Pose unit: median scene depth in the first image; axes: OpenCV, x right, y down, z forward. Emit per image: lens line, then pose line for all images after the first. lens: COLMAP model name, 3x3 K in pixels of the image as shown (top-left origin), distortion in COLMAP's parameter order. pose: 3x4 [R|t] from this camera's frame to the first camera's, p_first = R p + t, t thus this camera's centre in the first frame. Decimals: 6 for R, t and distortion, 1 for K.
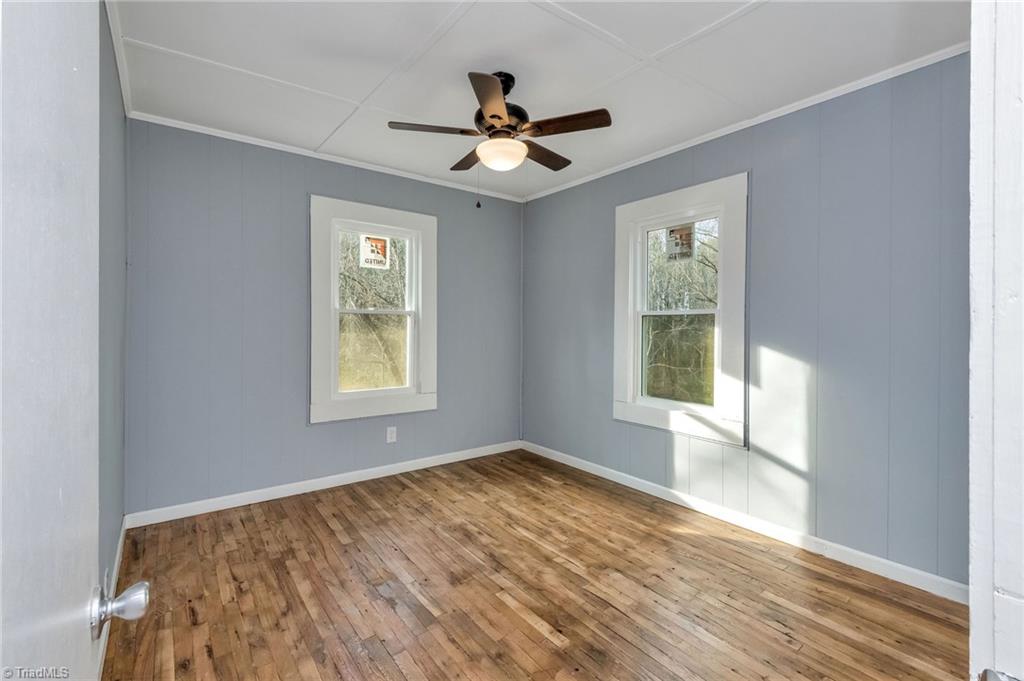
lens RADIAL K [[459.6, 0, 515.7], [0, 459.6, 326.4], [0, 0, 1]] dist [0.030166, -0.019185]
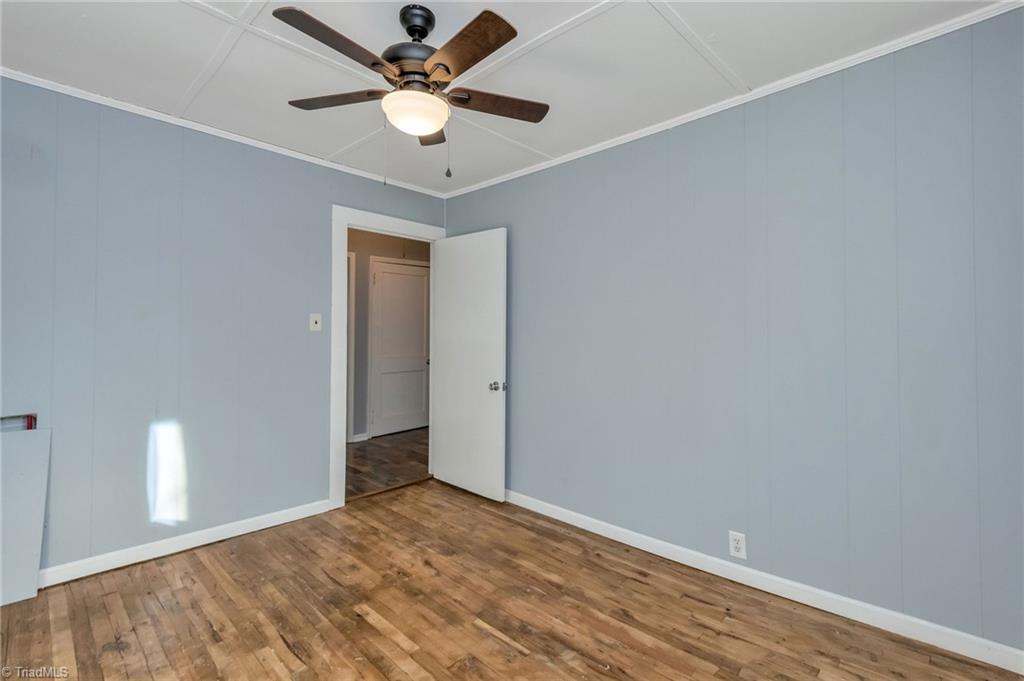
lens RADIAL K [[459.6, 0, 515.7], [0, 459.6, 326.4], [0, 0, 1]] dist [0.030166, -0.019185]
pose [[-0.987281, -0.009581, -0.158696, -0.085443], [-0.008558, 0.999938, -0.007132, -0.014223], [0.158754, -0.005684, -0.987302, 2.057291]]
